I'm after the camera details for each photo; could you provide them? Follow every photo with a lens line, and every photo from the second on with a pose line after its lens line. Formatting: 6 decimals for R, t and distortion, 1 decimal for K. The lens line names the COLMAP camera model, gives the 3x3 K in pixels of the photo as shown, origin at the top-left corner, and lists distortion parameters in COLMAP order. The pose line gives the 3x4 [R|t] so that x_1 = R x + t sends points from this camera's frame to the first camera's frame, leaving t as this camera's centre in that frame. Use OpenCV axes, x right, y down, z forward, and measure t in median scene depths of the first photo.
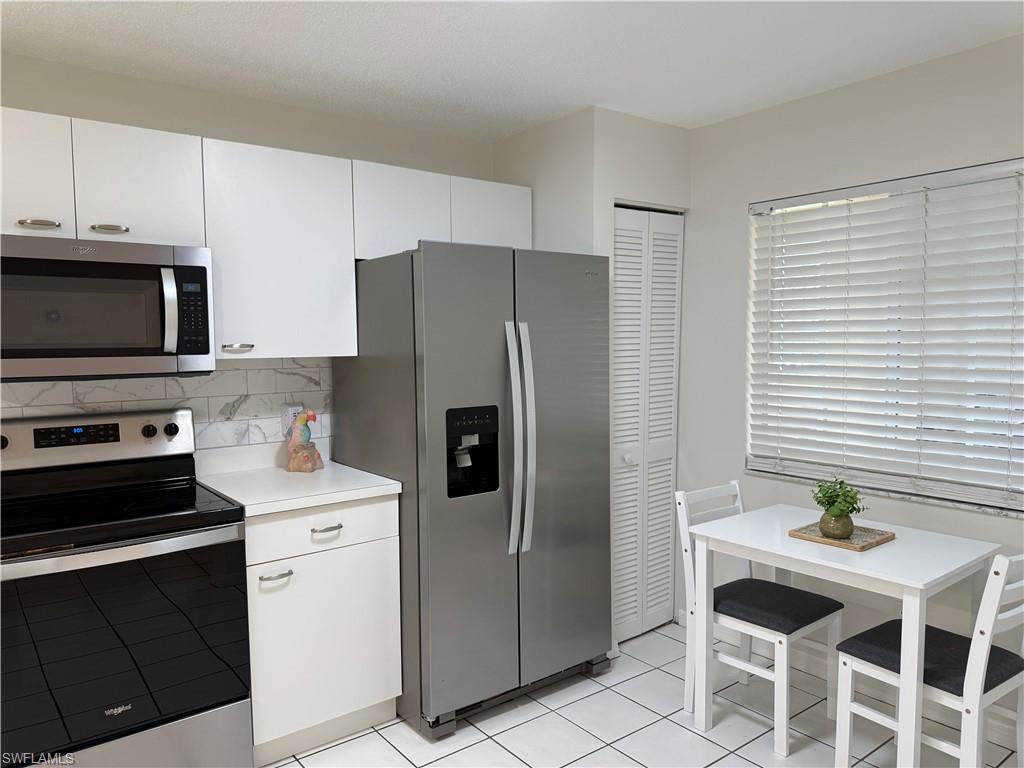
lens RADIAL K [[726.8, 0, 512.3], [0, 726.8, 379.4], [0, 0, 1]] dist [0.053749, -0.064910]
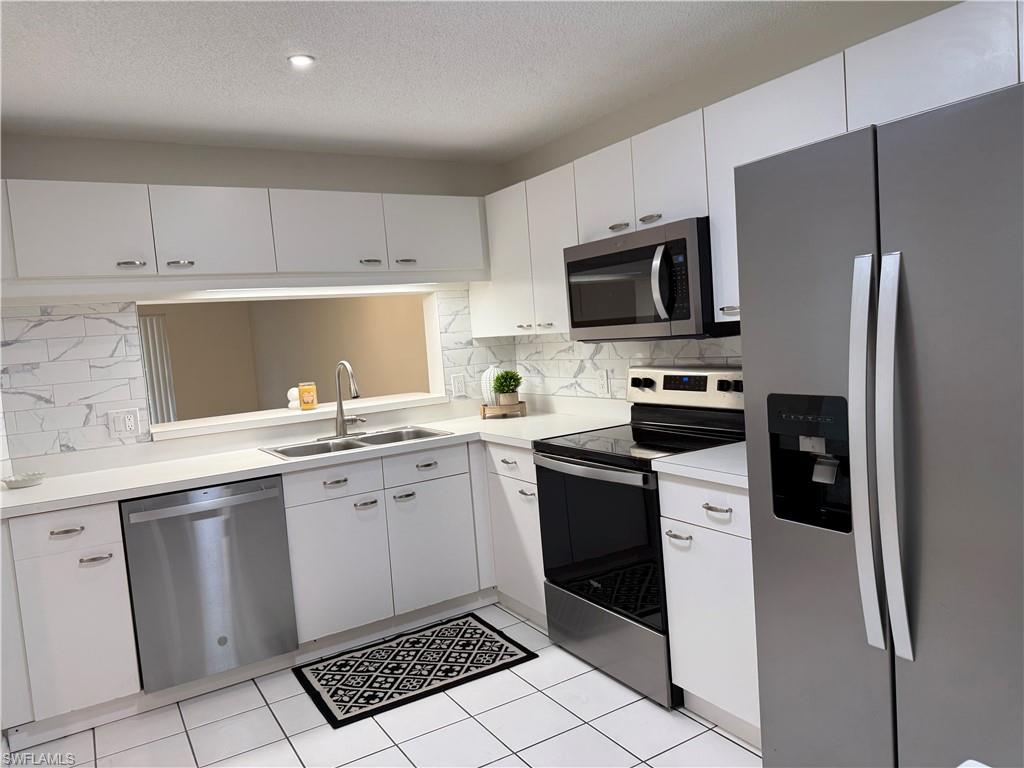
lens RADIAL K [[726.8, 0, 511.5], [0, 726.8, 382.8], [0, 0, 1]] dist [0.053749, -0.064910]
pose [[-0.087998, 0.086548, -0.992354, 0.685959], [0.028097, 0.996038, 0.084378, -0.038456], [0.995724, -0.020457, -0.090081, 0.841652]]
